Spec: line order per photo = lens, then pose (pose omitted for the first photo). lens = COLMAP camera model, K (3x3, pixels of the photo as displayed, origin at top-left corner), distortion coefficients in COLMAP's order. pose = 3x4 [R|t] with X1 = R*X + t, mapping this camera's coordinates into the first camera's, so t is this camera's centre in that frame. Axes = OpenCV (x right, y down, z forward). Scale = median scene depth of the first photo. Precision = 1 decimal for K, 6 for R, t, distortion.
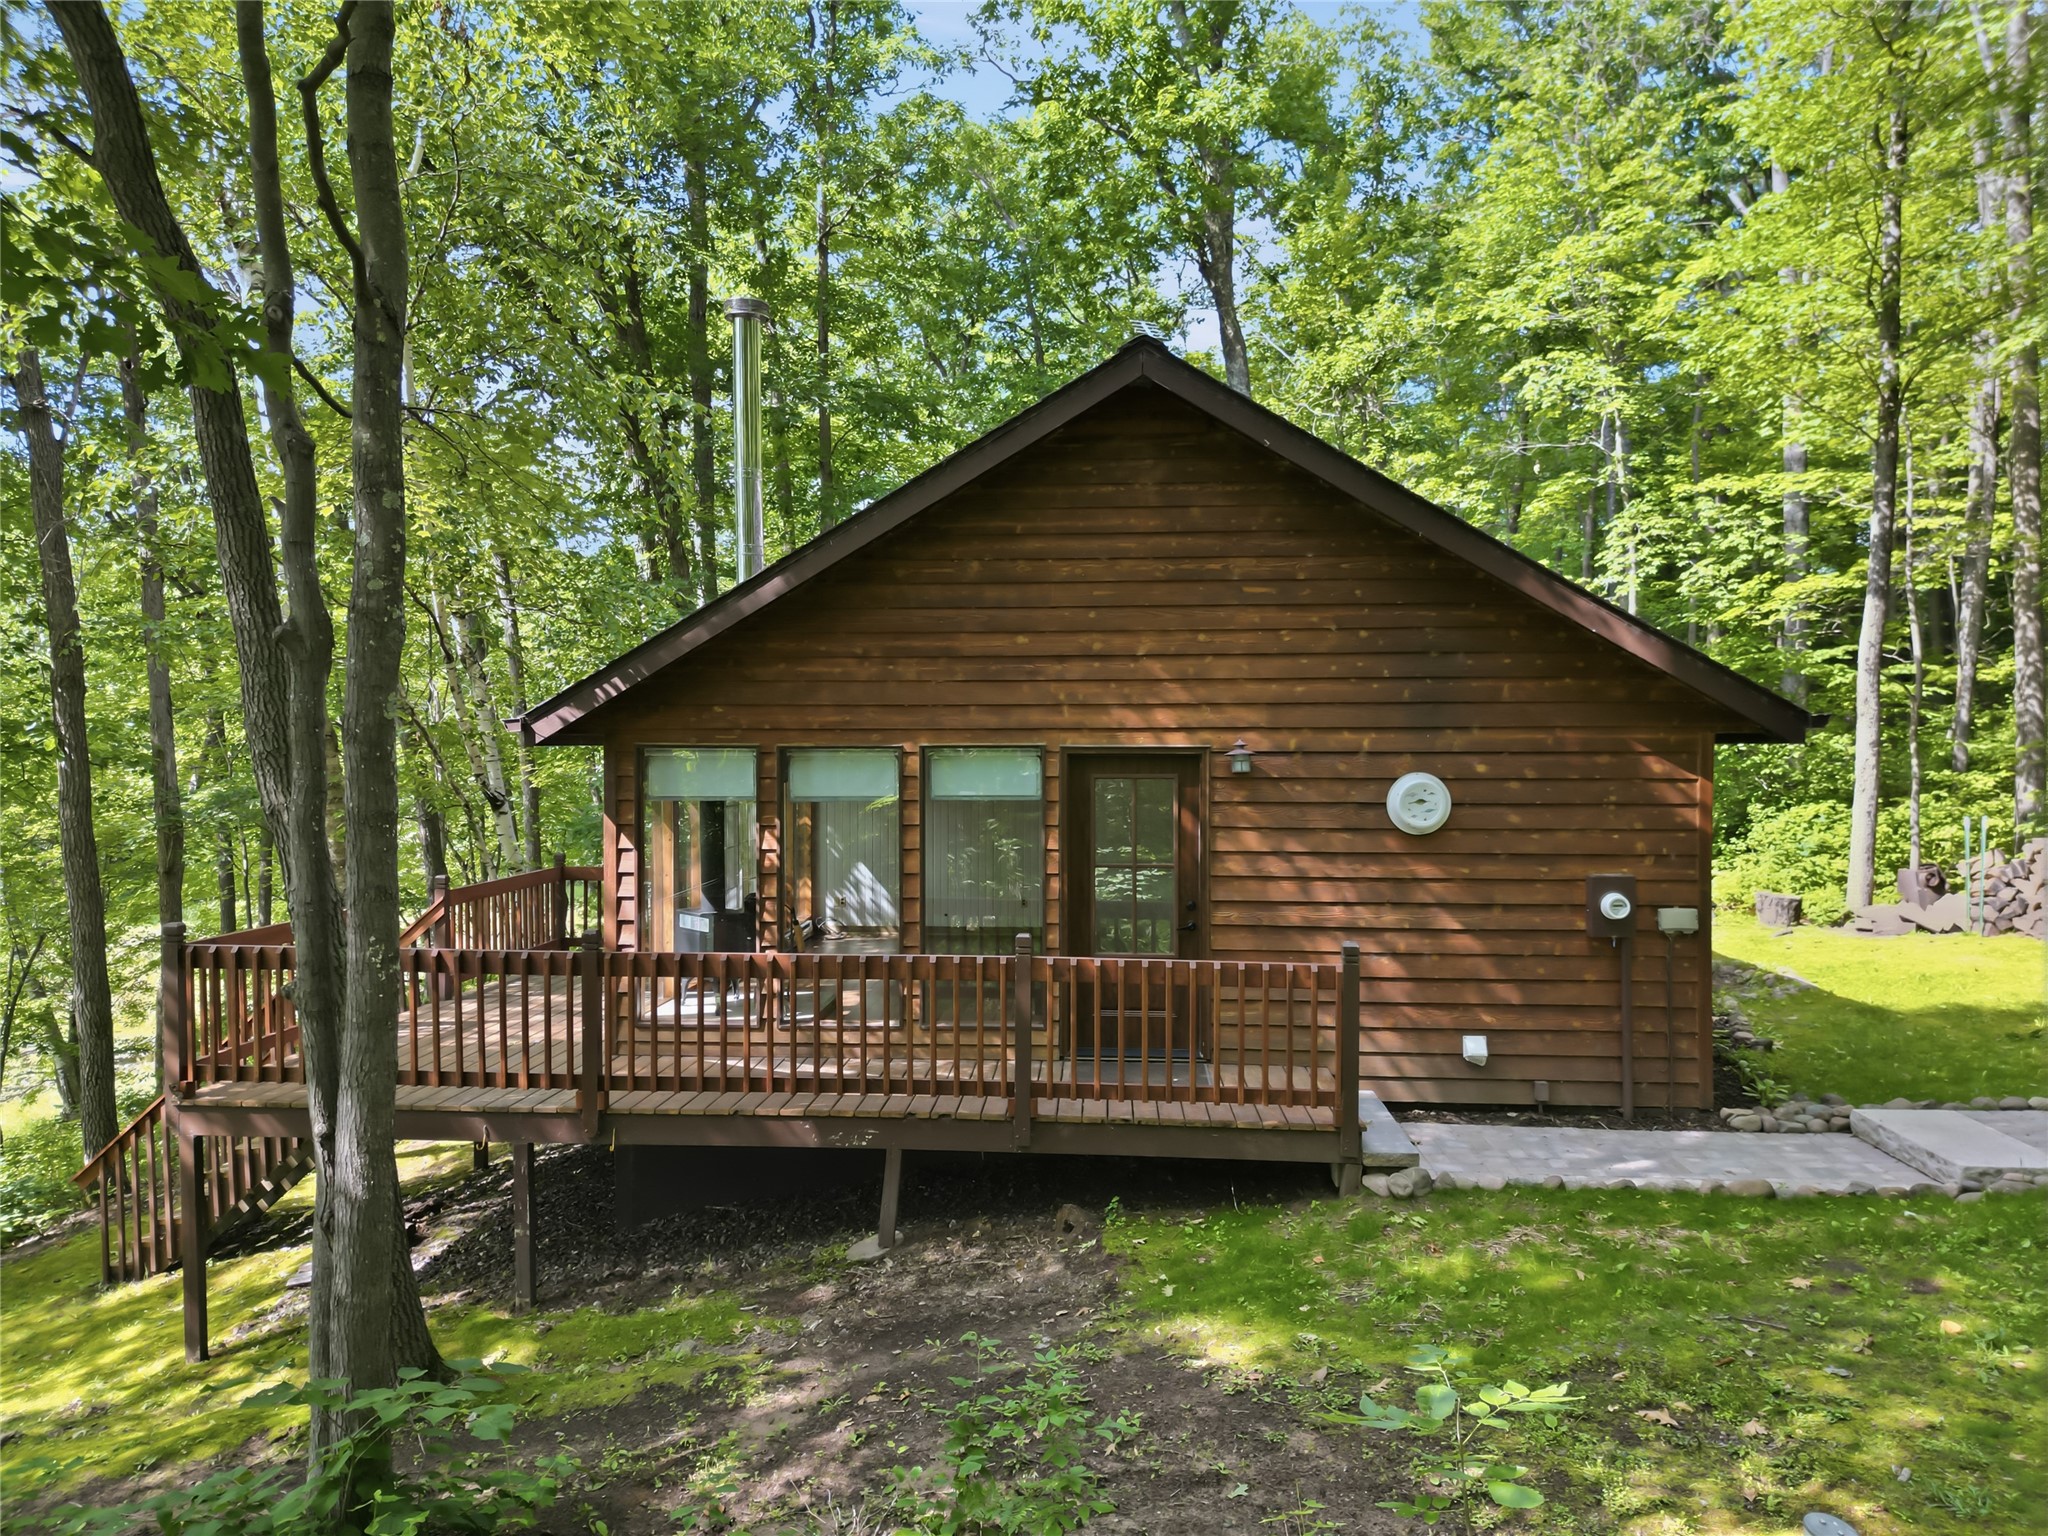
lens RADIAL K [[1444.5, 0, 1023.2], [0, 1444.5, 773.4], [0, 0, 1]] dist [0.036277, -0.012948]
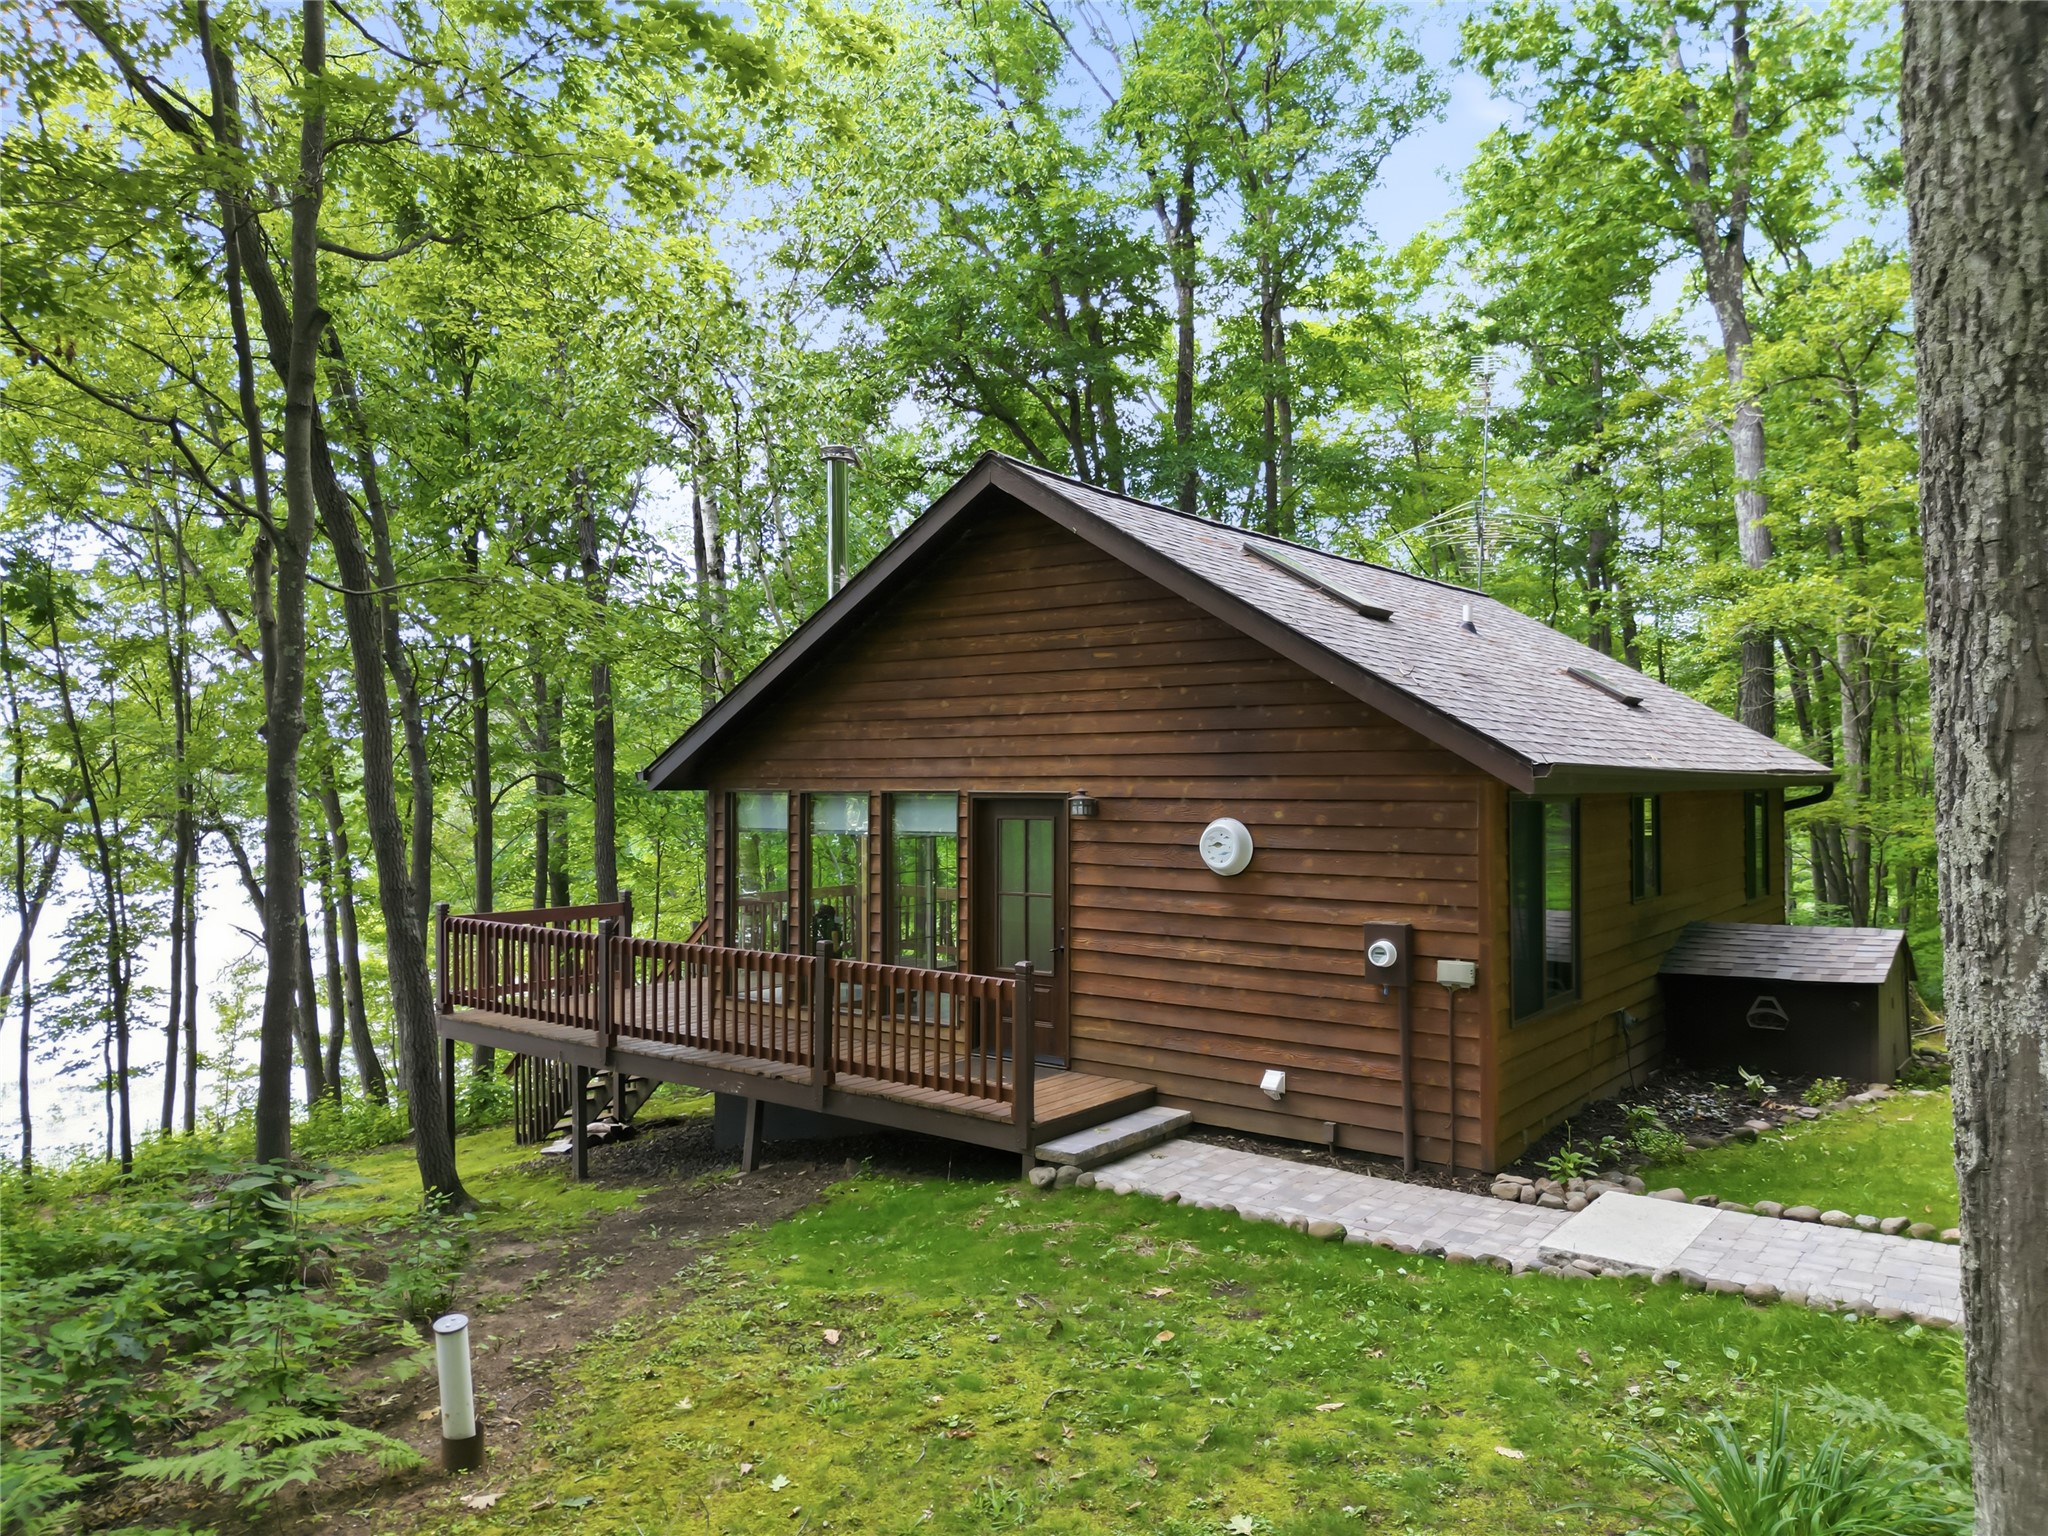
lens RADIAL K [[1444.5, 0, 1030.0], [0, 1444.5, 768.2], [0, 0, 1]] dist [0.036277, -0.012948]
pose [[0.837269, -0.004132, -0.546776, 0.737413], [-0.012200, 0.999581, -0.026235, -0.007724], [0.546655, 0.028637, 0.836868, 0.023157]]
